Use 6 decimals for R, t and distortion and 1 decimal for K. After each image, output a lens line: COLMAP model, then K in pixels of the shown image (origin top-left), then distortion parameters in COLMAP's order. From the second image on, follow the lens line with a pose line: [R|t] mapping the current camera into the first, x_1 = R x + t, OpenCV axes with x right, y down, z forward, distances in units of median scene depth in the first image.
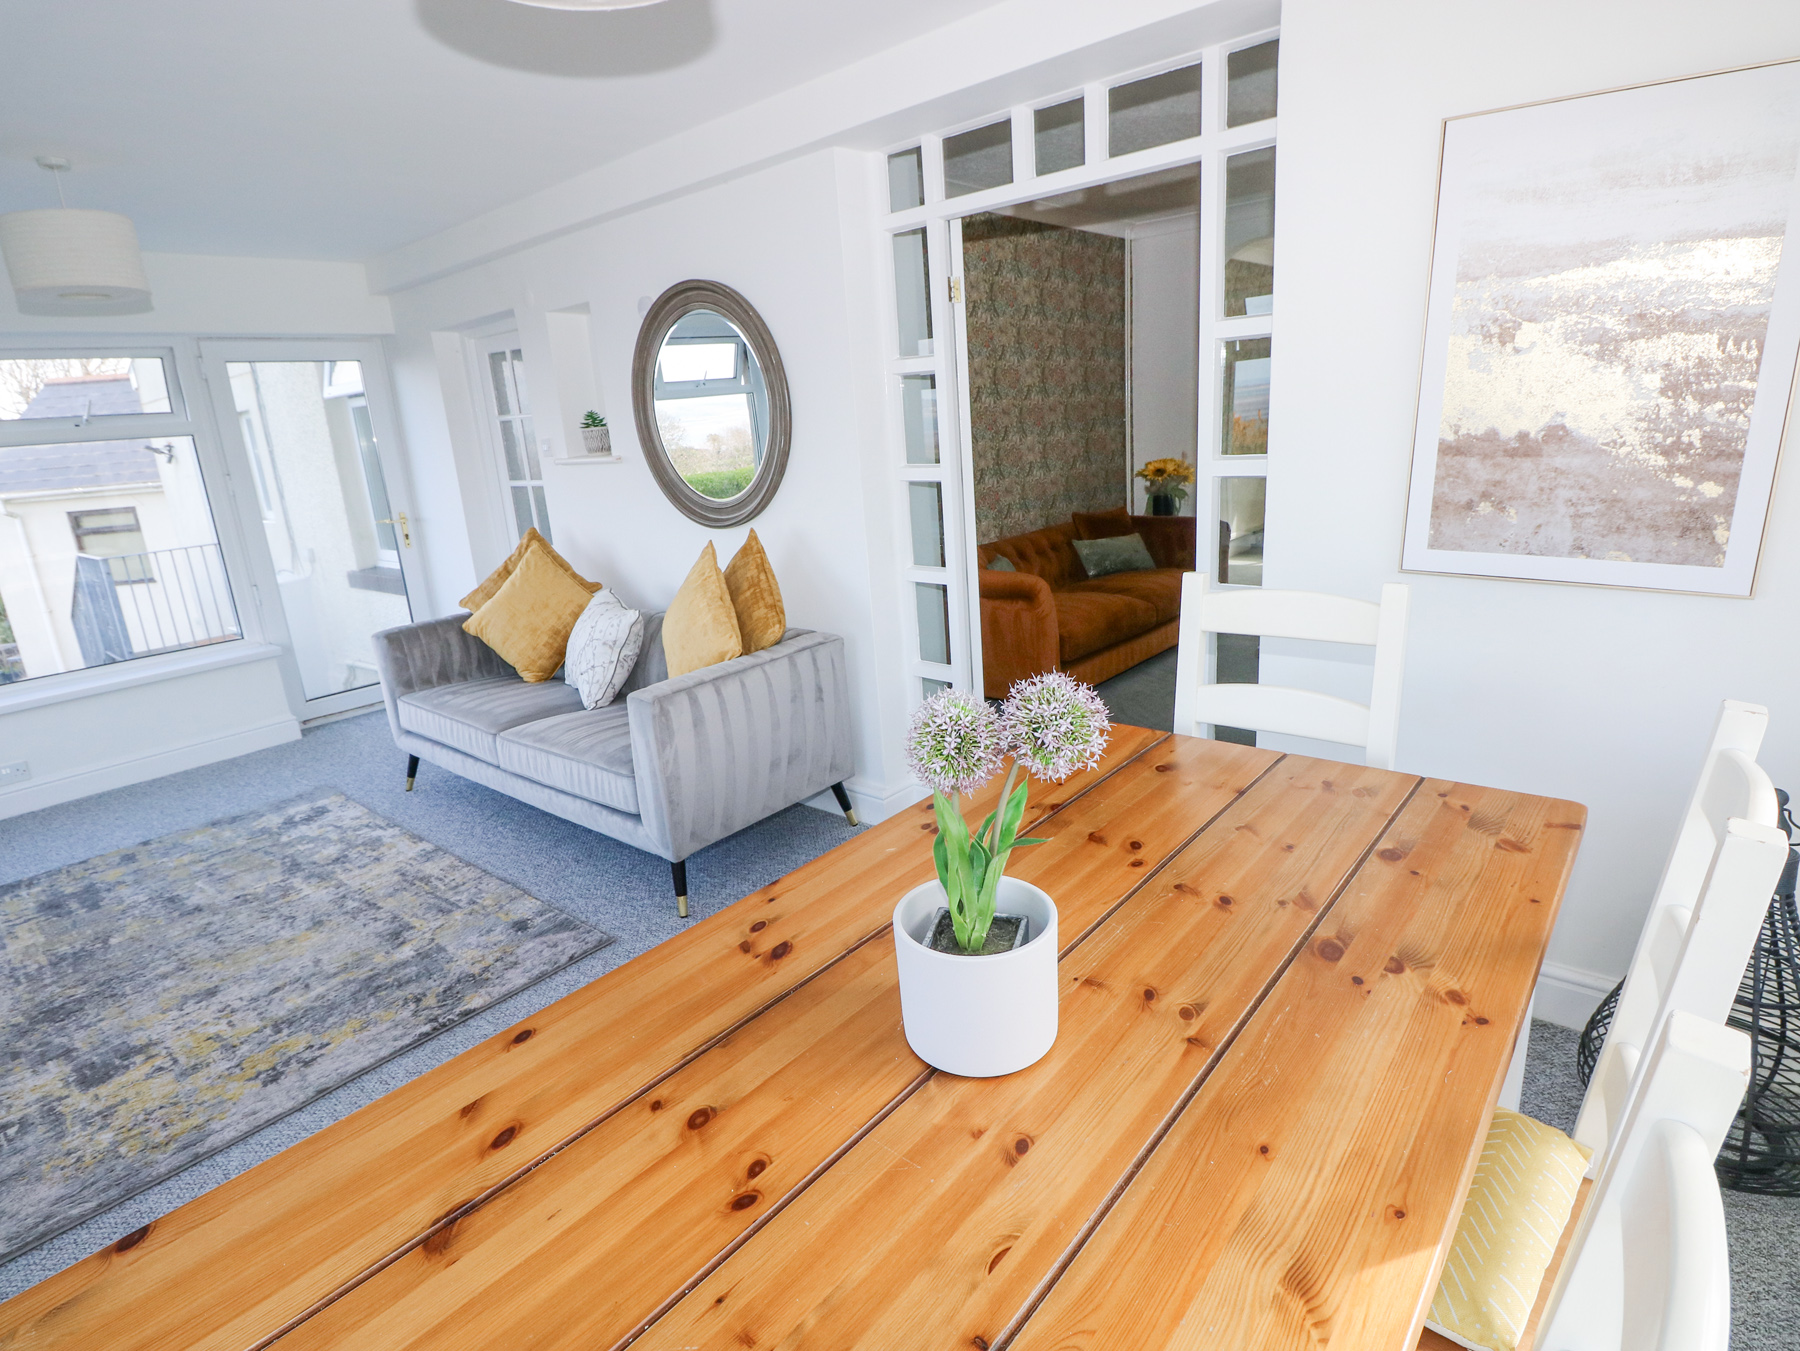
lens RADIAL K [[953.4, 0, 854.3], [0, 953.4, 689.7], [0, 0, 1]] dist [-0.002342, -0.010902]
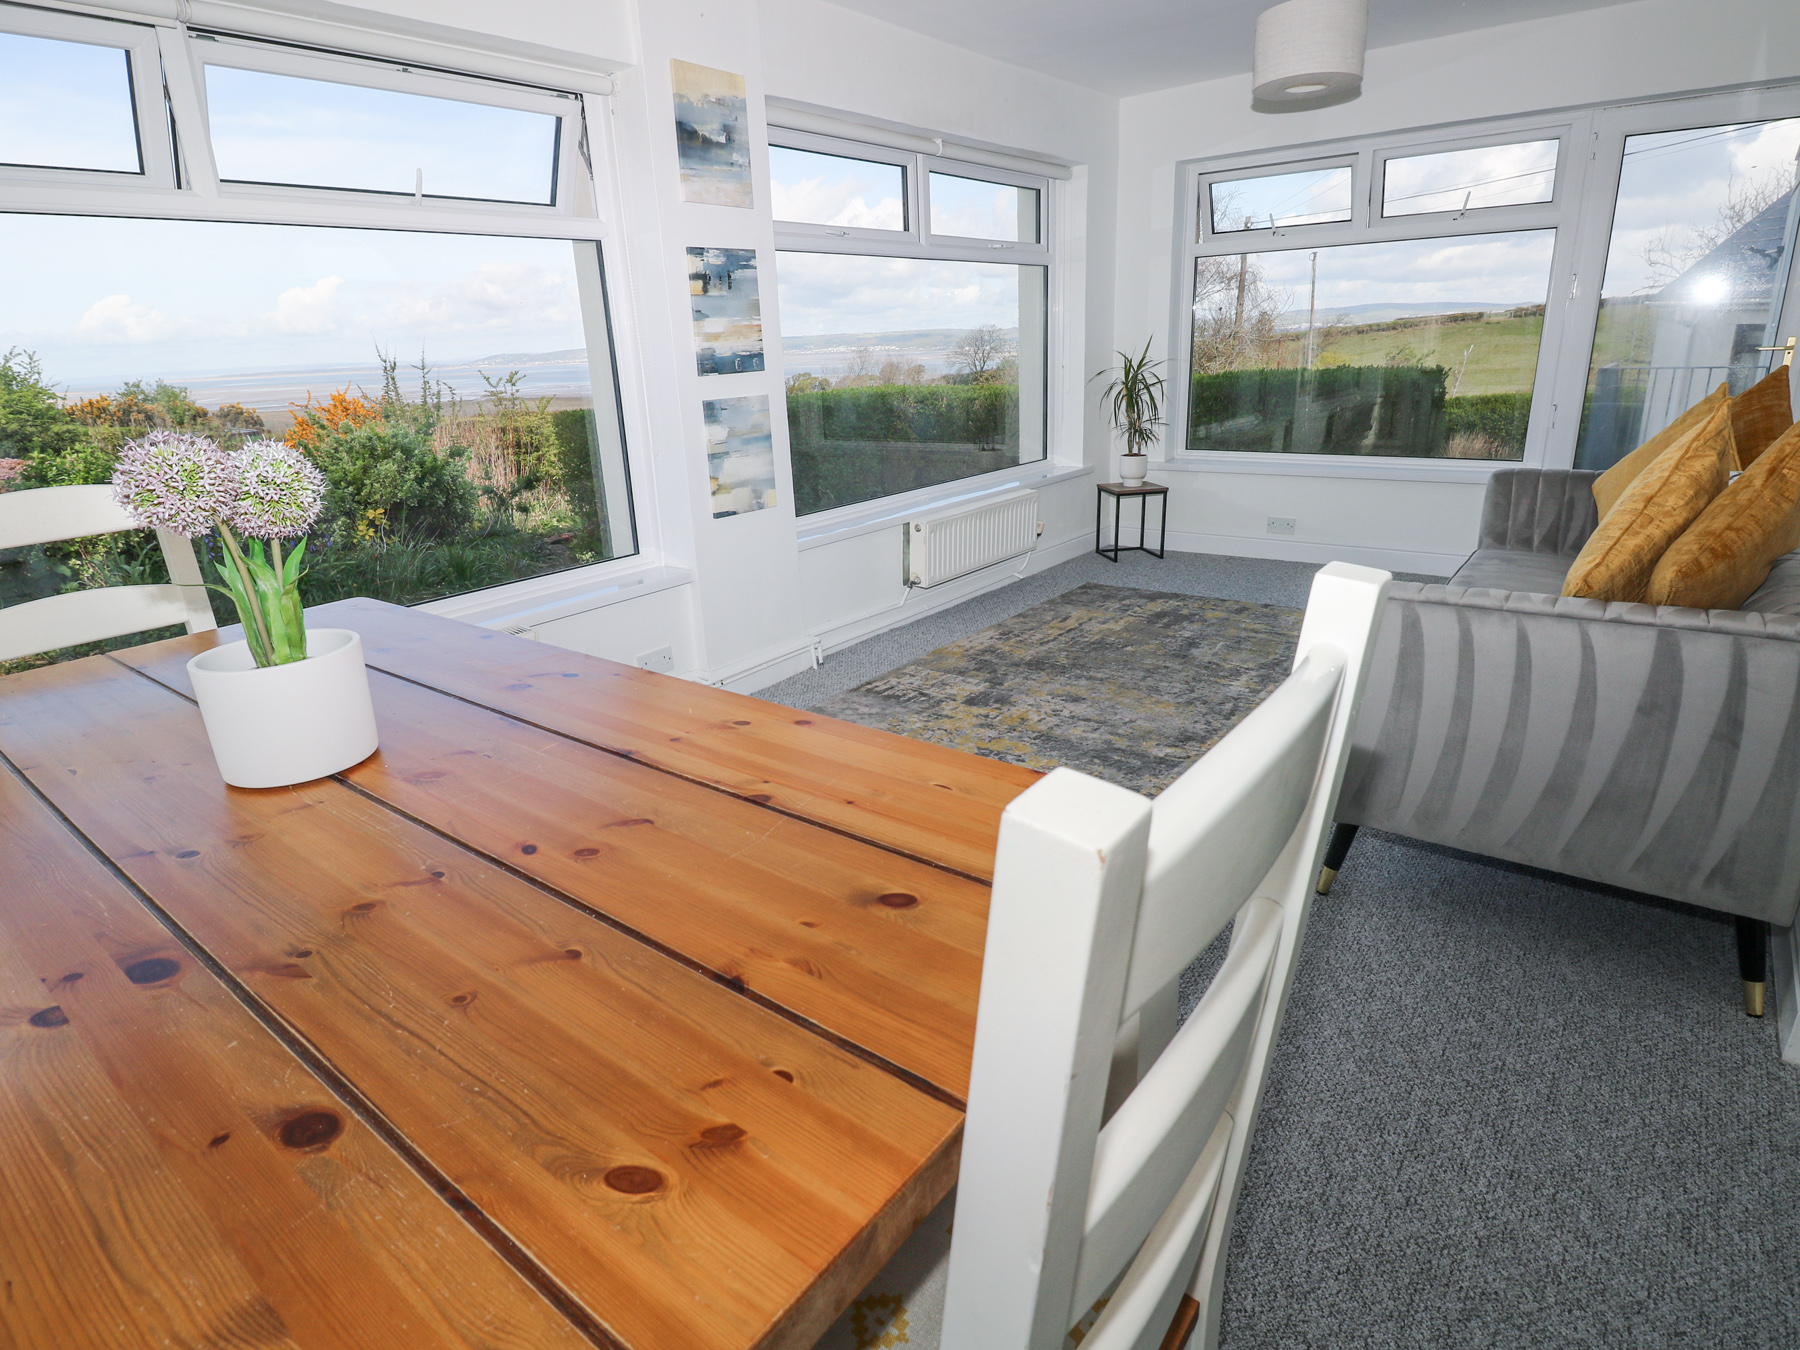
lens RADIAL K [[953.4, 0, 898.6], [0, 953.4, 671.7], [0, 0, 1]] dist [-0.002342, -0.010902]
pose [[0.068912, 0.391464, -0.917609, 0.407173], [-0.236725, 0.899942, 0.366149, -0.108960], [0.969130, 0.191989, 0.154687, 0.521007]]
